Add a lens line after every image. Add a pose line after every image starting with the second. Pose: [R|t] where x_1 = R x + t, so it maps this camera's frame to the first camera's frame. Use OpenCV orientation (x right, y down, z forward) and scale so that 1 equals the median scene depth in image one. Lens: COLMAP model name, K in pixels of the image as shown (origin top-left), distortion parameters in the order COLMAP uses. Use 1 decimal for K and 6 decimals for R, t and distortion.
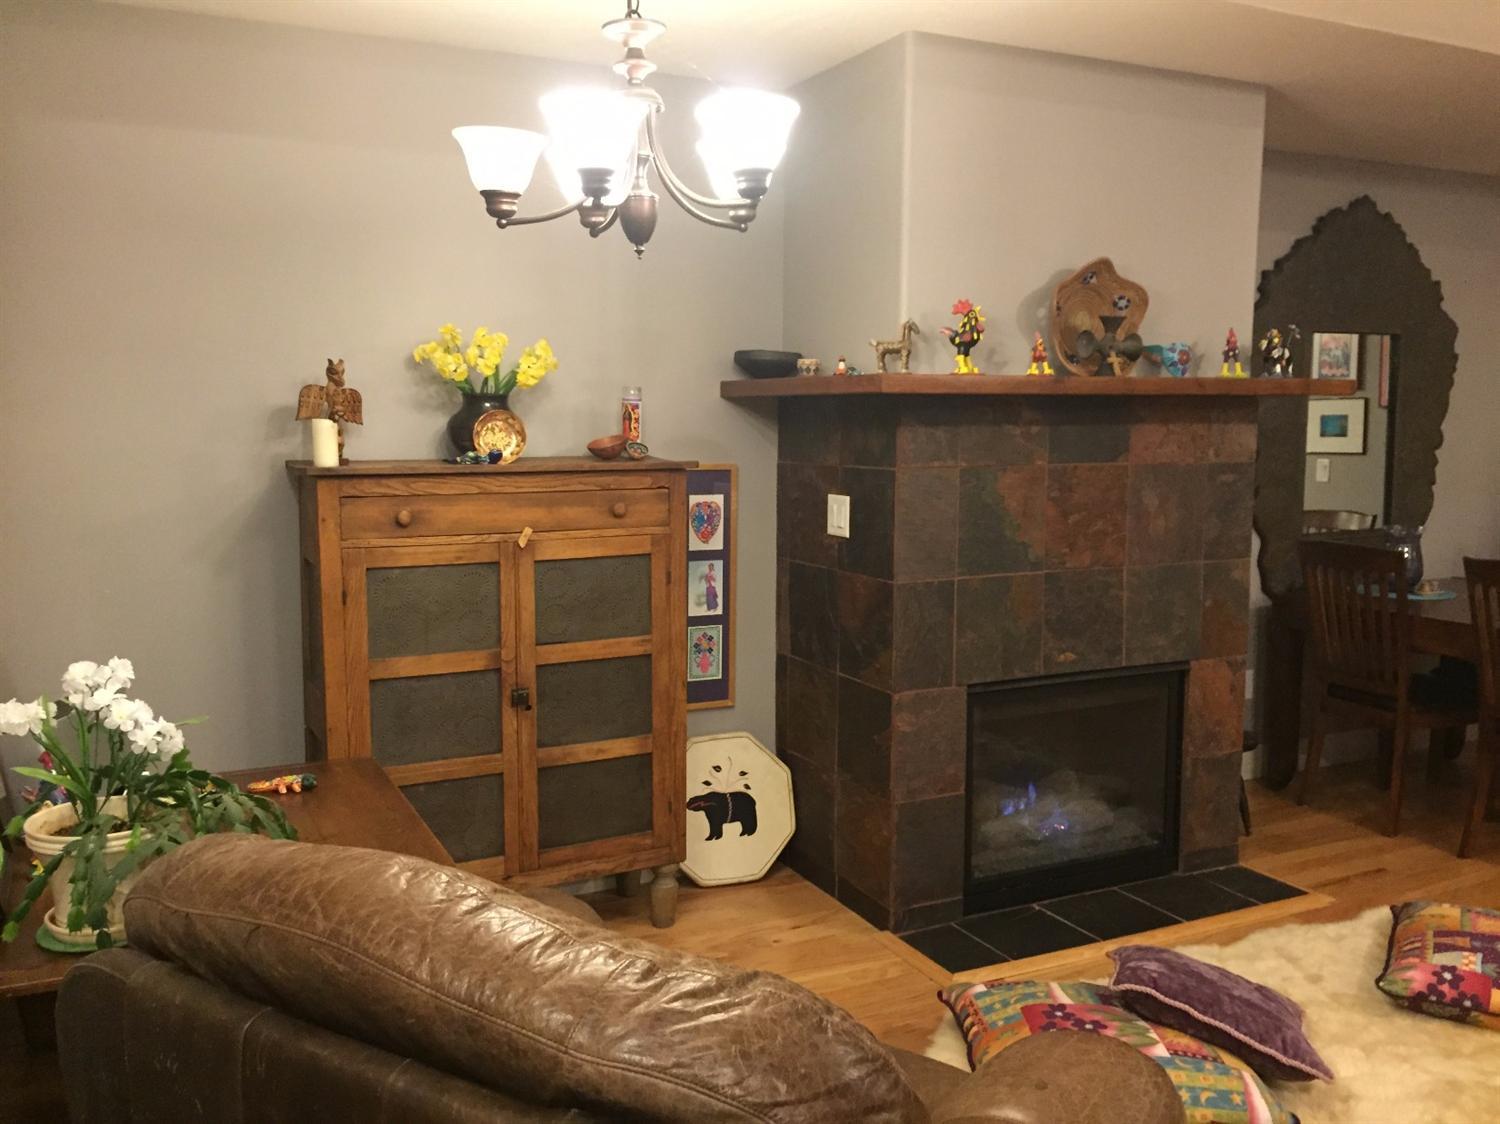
lens RADIAL K [[1321.5, 0, 749.7], [0, 1321.5, 564.2], [0, 0, 1]] dist [0.070628, -0.092647]
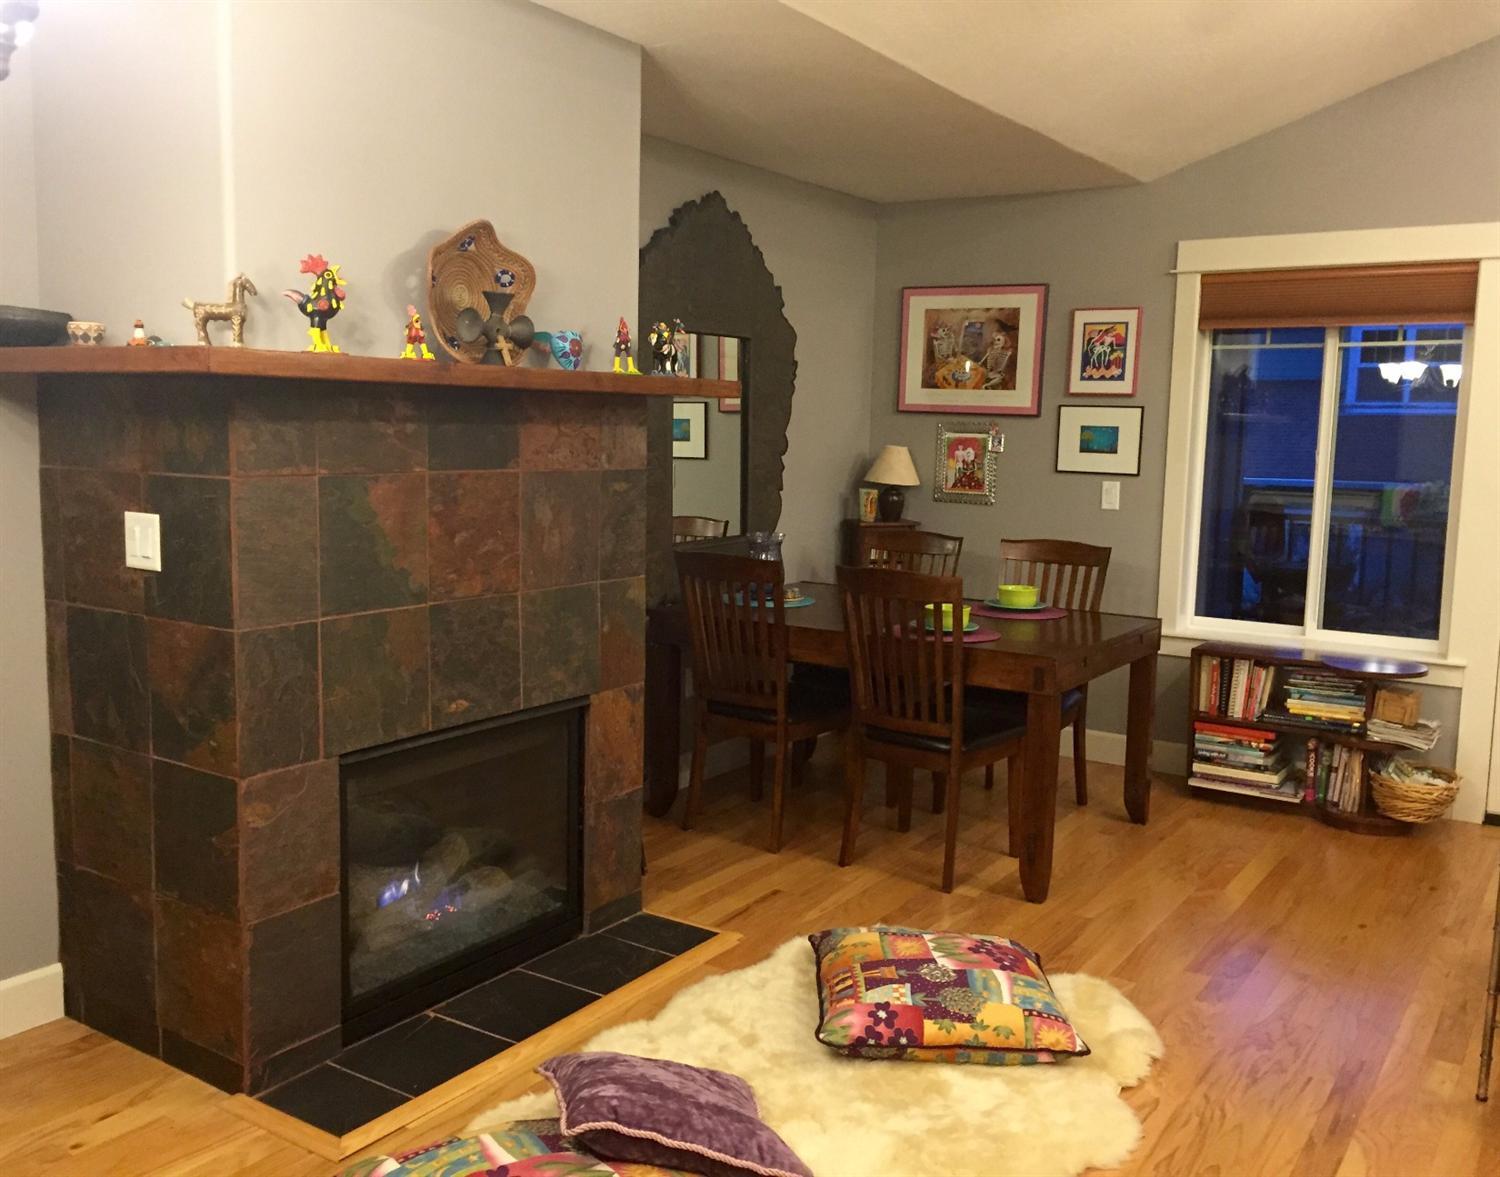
lens RADIAL K [[1307.3, 0, 752.0], [0, 1307.3, 583.8], [0, 0, 1]] dist [0.052252, -0.058141]
pose [[0.860278, -0.044700, 0.507862, -0.013989], [0.035735, 0.998986, 0.027394, -0.021252], [-0.508571, -0.005418, 0.861003, 0.207051]]
